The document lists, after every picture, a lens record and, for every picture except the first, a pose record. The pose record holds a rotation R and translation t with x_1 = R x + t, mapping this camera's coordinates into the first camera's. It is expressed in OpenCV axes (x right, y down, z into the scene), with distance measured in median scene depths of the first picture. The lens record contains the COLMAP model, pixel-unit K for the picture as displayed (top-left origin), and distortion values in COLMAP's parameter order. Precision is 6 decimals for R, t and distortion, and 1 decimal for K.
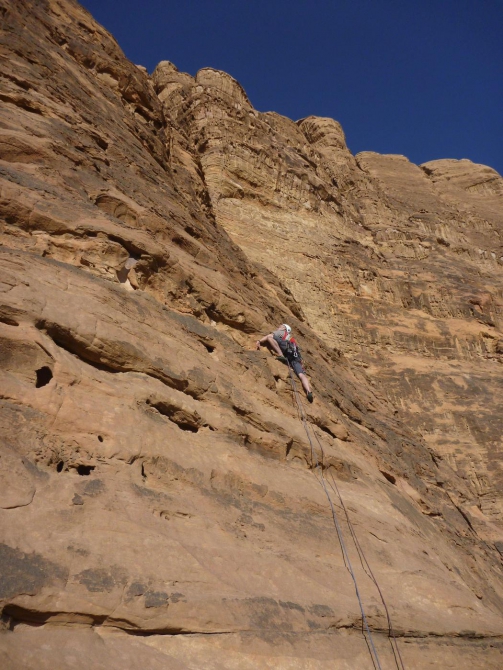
lens RADIAL K [[550.3, 0, 255.2], [0, 550.3, 333.6], [0, 0, 1]] dist [-0.030169, -0.013208]
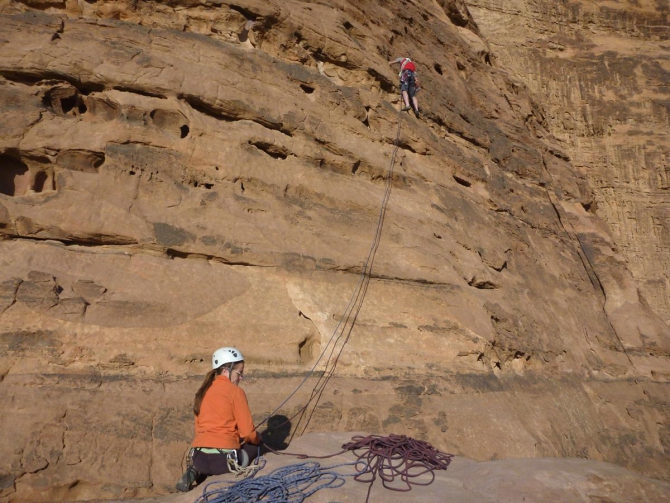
lens RADIAL K [[550.3, 0, 331.4], [0, 550.3, 251.4], [0, 0, 1]] dist [-0.030169, -0.013208]
pose [[0.978679, 0.050262, -0.199153, 0.036284], [0.035456, 0.913702, 0.404836, -0.021859], [0.202315, -0.403265, 0.892438, -0.050585]]
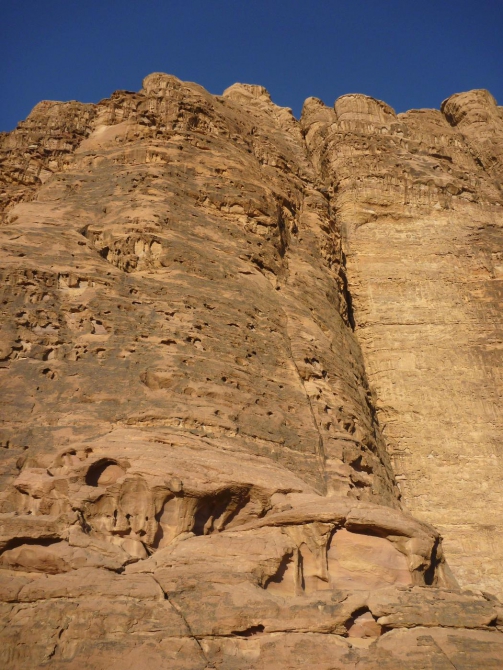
lens RADIAL K [[550.3, 0, 251.1], [0, 550.3, 337.0], [0, 0, 1]] dist [-0.030169, -0.013208]
pose [[0.887868, -0.185958, -0.420844, 0.358154], [0.207001, 0.978331, 0.004422, -0.105841], [0.410902, -0.091042, 0.907122, -0.442782]]
